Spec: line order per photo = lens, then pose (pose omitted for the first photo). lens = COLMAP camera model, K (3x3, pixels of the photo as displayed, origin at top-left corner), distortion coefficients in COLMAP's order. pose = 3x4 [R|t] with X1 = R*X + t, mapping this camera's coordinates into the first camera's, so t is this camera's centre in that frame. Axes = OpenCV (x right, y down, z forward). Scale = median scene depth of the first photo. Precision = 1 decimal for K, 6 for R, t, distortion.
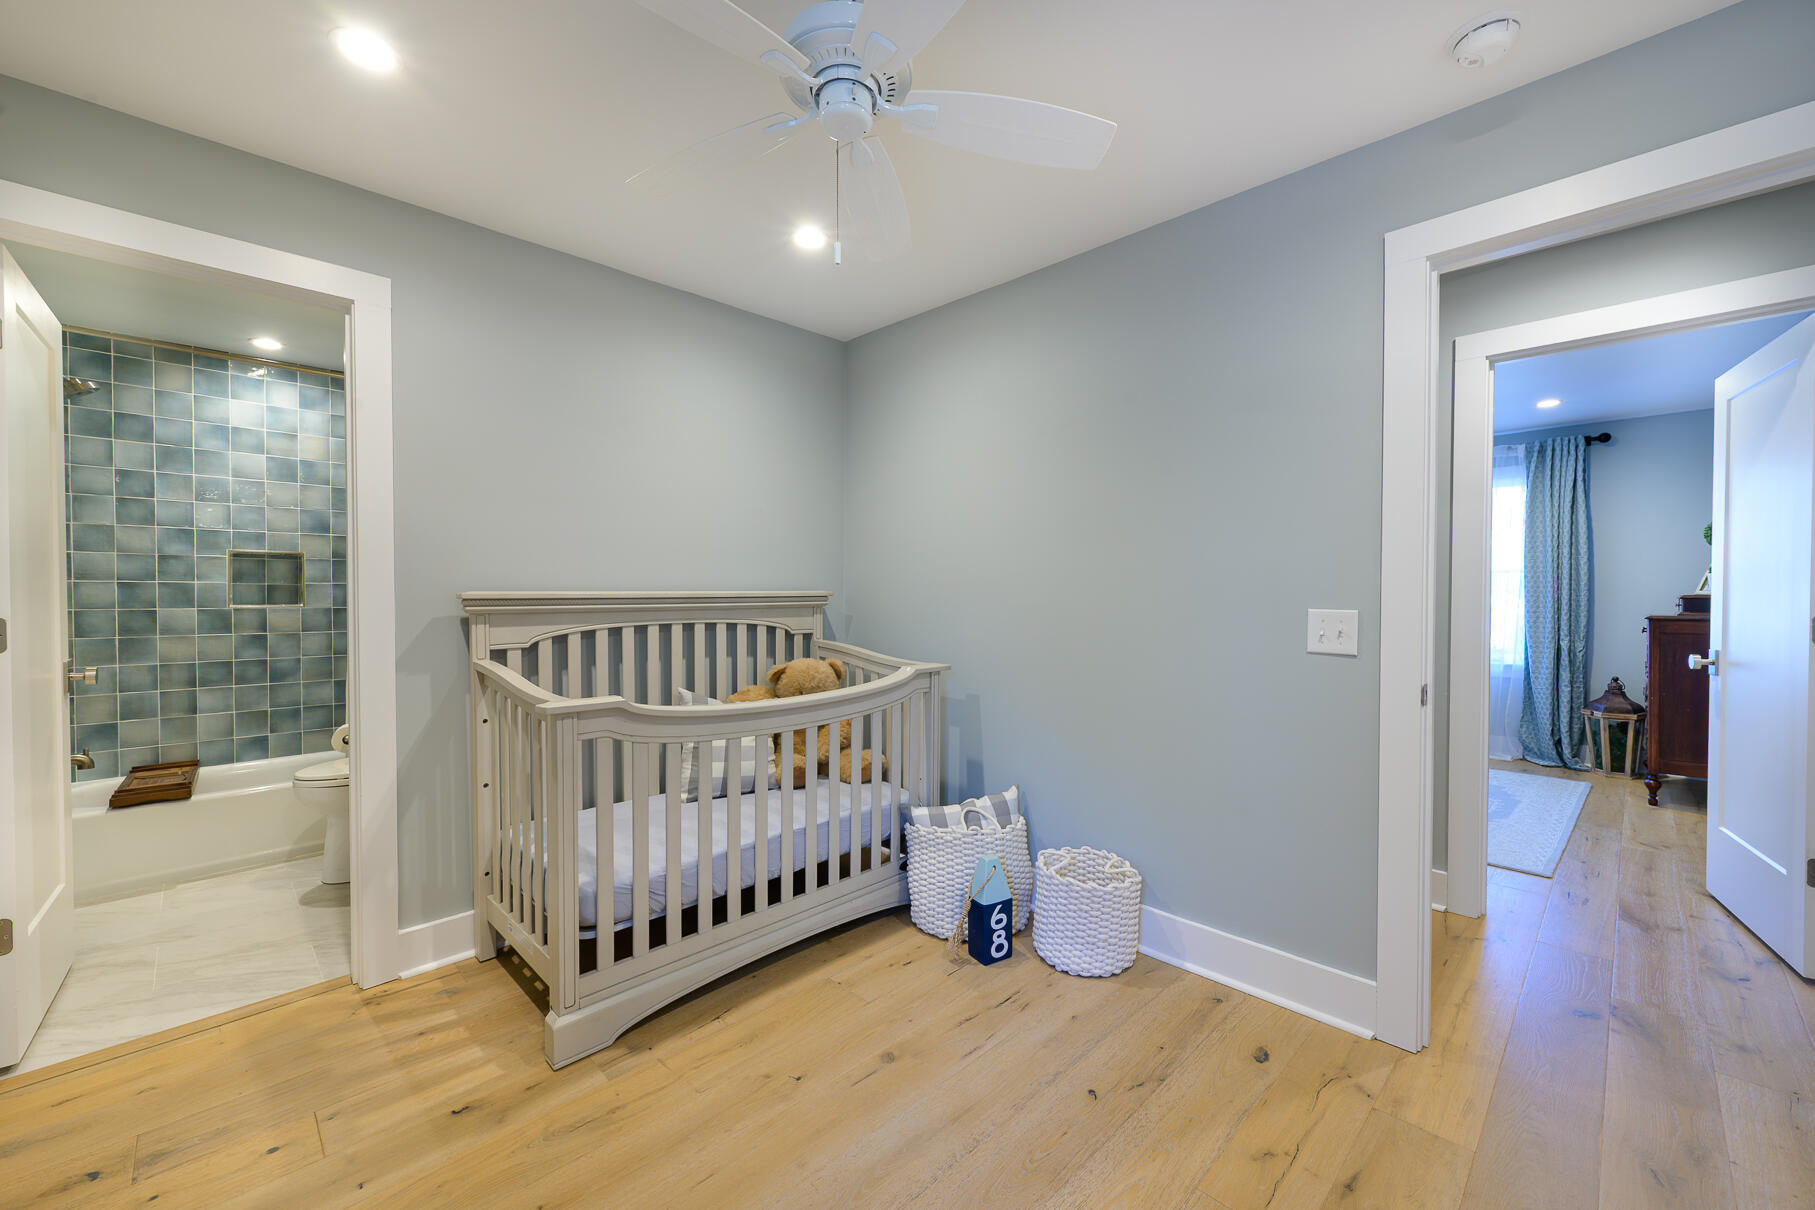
lens RADIAL K [[698.6, 0, 912.5], [0, 698.6, 604.7], [0, 0, 1]] dist [0.001524, -0.000046]
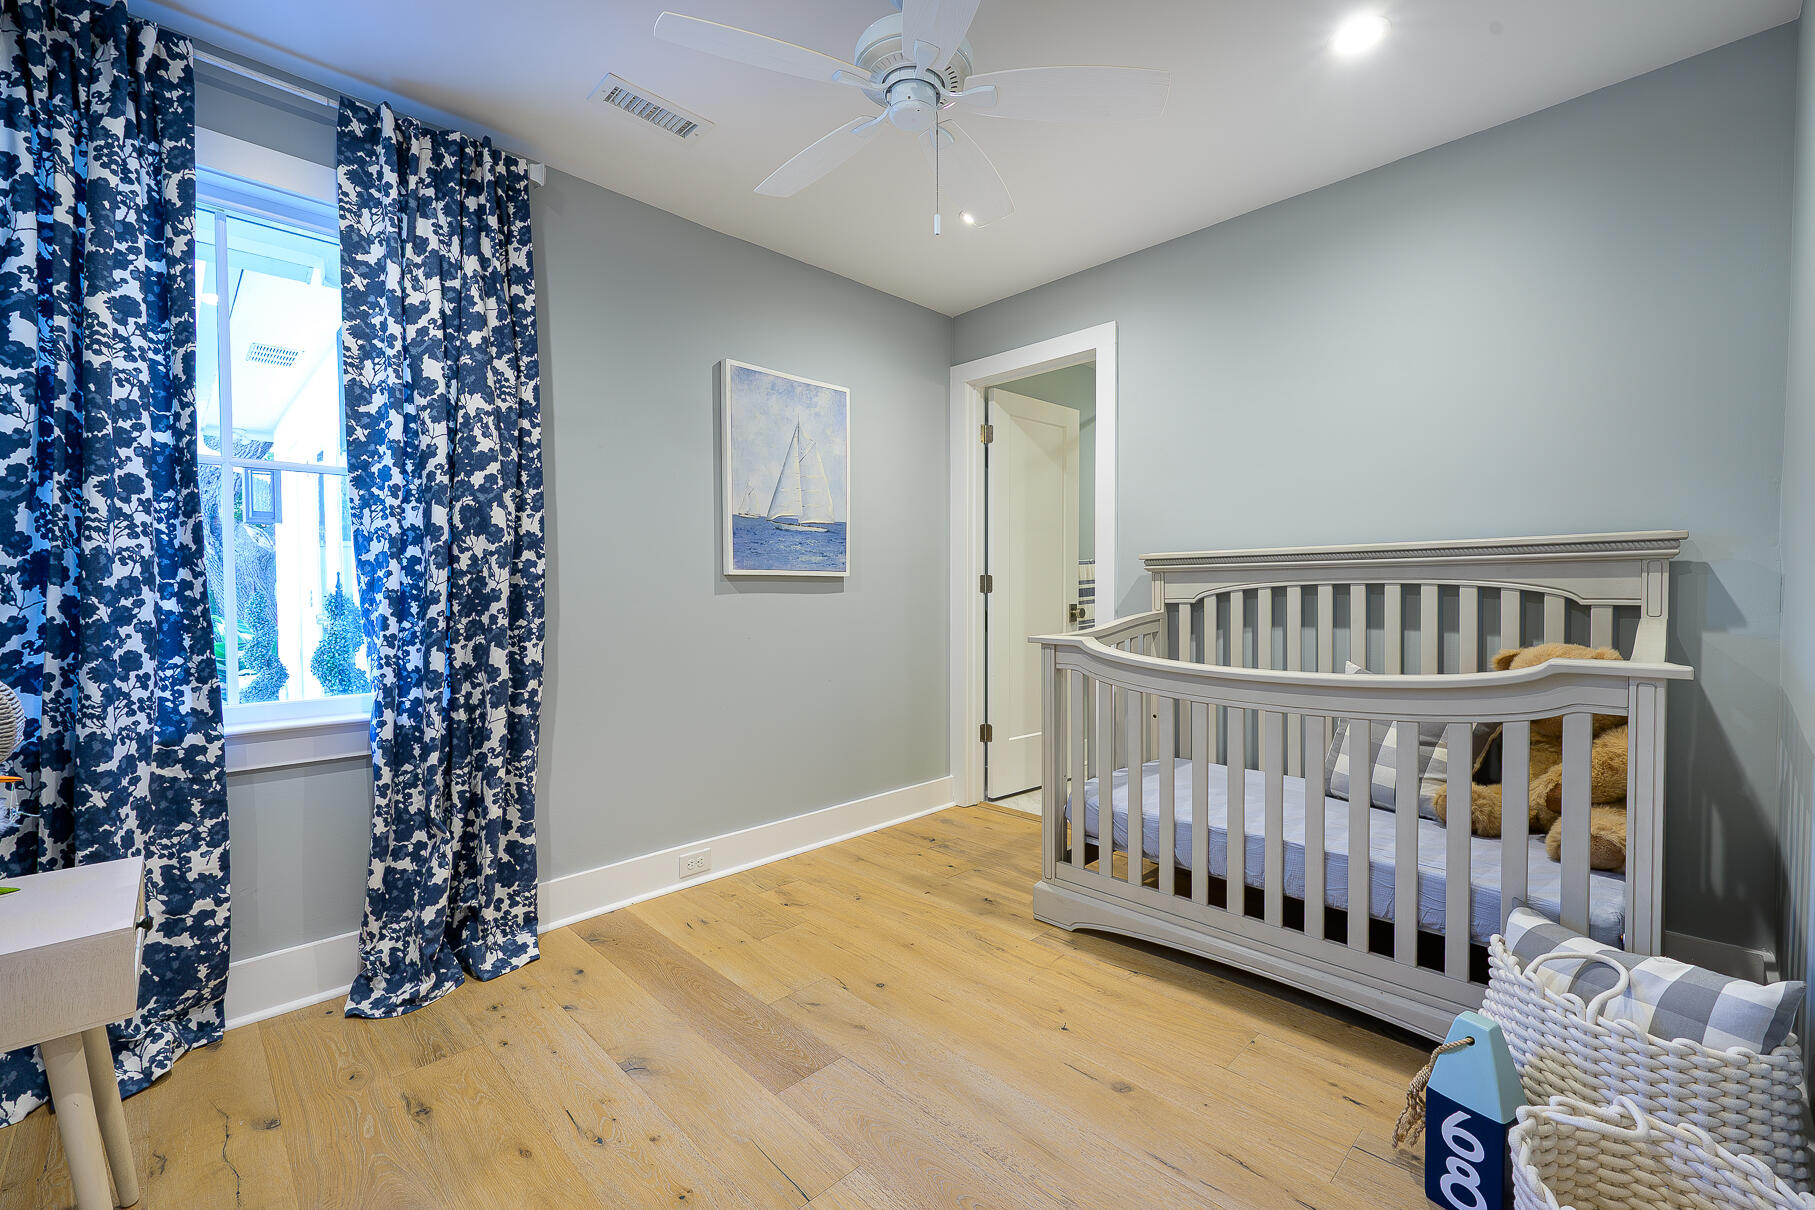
lens RADIAL K [[750.3, 0, 912.2], [0, 750.3, 602.6], [0, 0, 1]] dist [0.000063, -0.000229]
pose [[0.017303, 0.020226, -0.999646, 0.661697], [-0.010045, 0.999748, 0.020055, 0.045643], [0.999800, 0.009694, 0.017502, 0.576205]]
